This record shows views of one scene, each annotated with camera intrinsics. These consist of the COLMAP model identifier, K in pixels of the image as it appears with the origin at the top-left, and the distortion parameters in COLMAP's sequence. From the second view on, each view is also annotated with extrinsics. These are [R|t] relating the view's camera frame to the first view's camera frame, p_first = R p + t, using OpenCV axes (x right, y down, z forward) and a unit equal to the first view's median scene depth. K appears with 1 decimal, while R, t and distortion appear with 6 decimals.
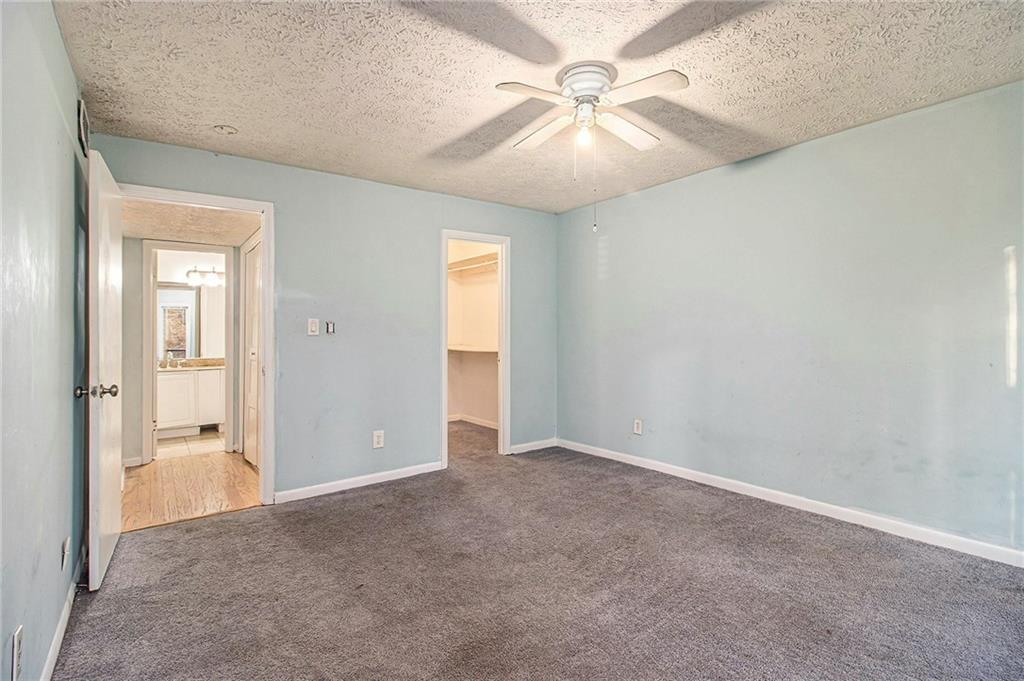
lens RADIAL K [[480.5, 0, 521.3], [0, 480.5, 337.1], [0, 0, 1]] dist [0.003990, -0.014314]
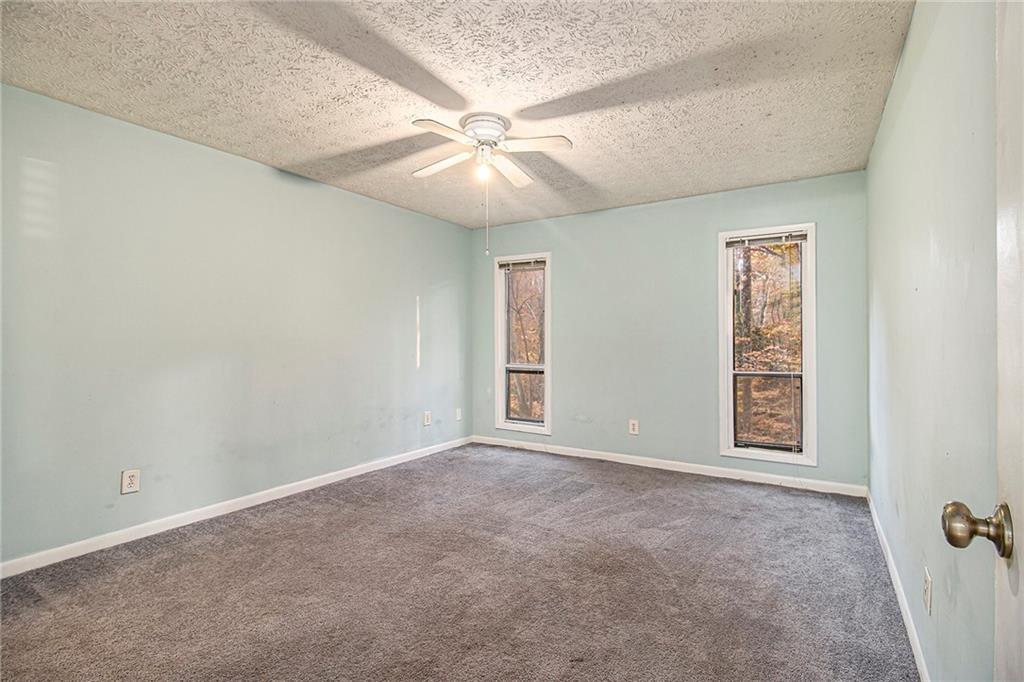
lens RADIAL K [[480.5, 0, 521.3], [0, 480.5, 337.6], [0, 0, 1]] dist [0.003990, -0.014314]
pose [[-0.346806, 0.015145, 0.937815, -0.807898], [0.015370, 0.999827, -0.010462, 0.009782], [-0.937811, 0.010785, -0.346979, 1.058564]]
